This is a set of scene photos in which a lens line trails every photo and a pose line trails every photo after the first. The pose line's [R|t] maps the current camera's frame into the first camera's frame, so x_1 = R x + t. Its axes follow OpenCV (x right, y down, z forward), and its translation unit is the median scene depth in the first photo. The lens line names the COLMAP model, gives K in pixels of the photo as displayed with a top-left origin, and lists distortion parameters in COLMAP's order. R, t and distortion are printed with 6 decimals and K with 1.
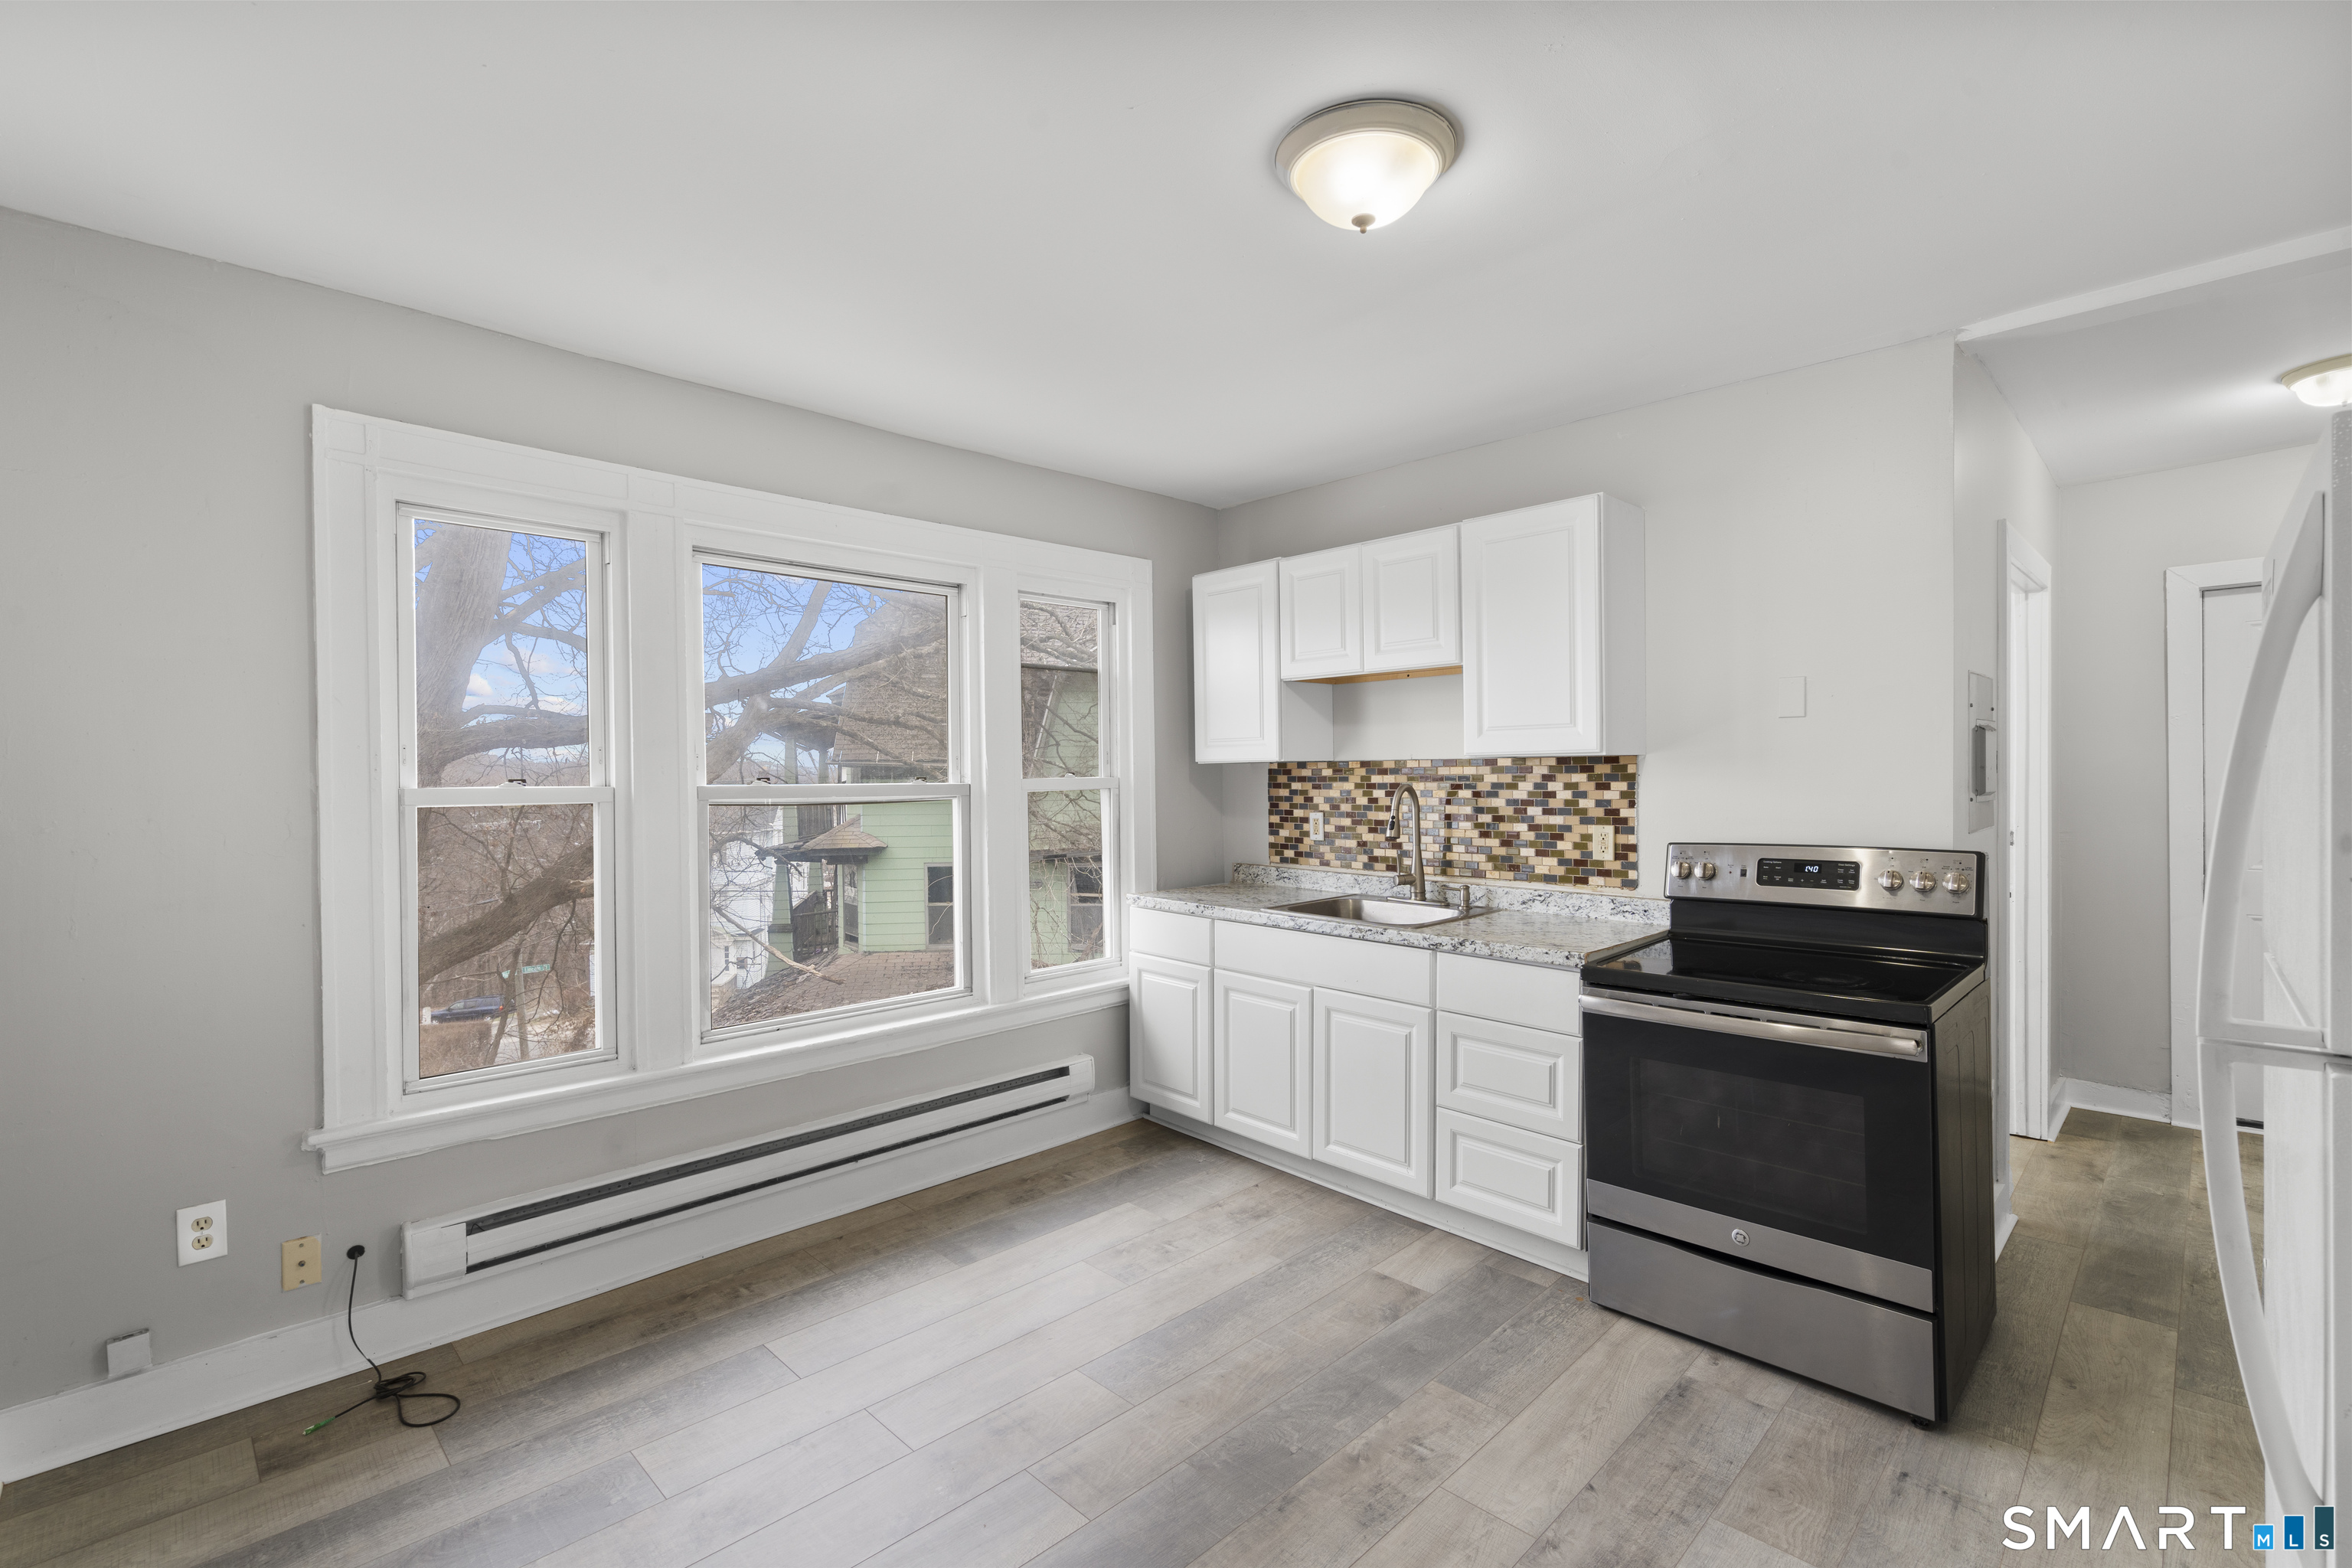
lens RADIAL K [[1051.7, 0, 1175.7], [0, 1051.7, 787.8], [0, 0, 1]] dist [-0.010084, 0.005534]
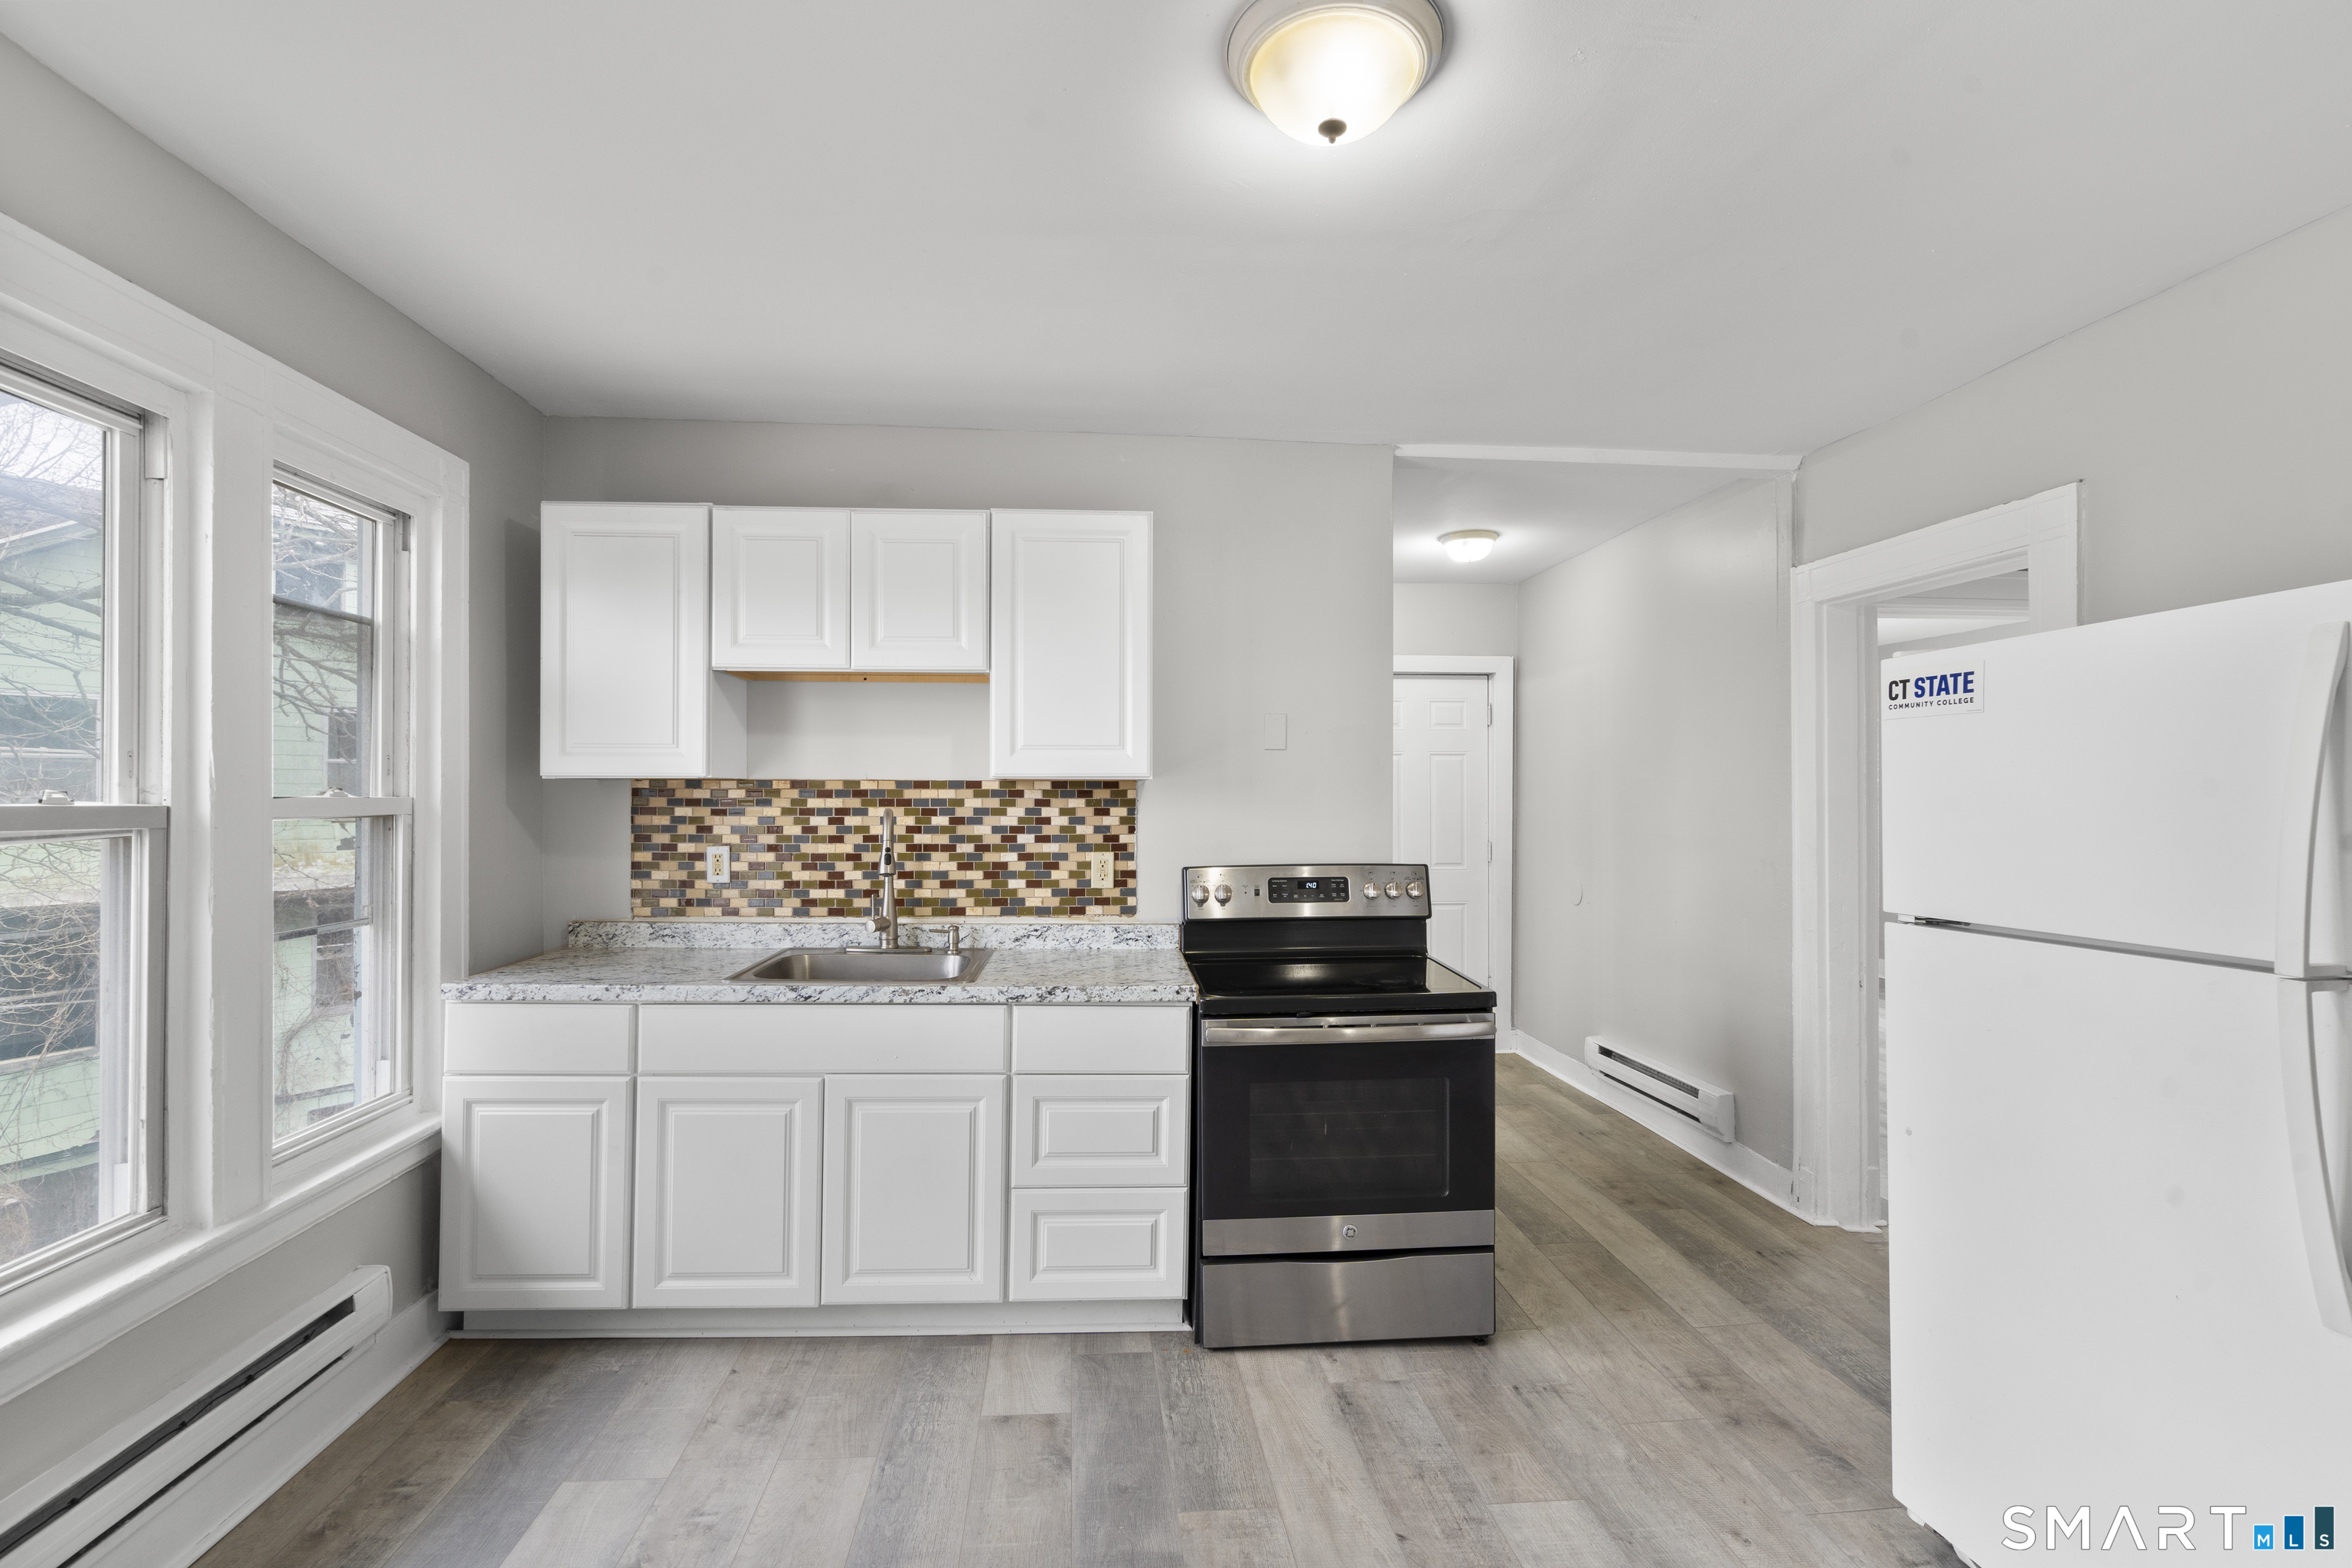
lens RADIAL K [[1051.7, 0, 1175.7], [0, 1051.7, 787.8], [0, 0, 1]] dist [-0.010084, 0.005534]
pose [[0.640100, 0.018148, 0.768077, -0.285424], [0.000967, 0.999701, -0.024426, 0.000040], [-0.768291, 0.016378, 0.639892, 0.307619]]
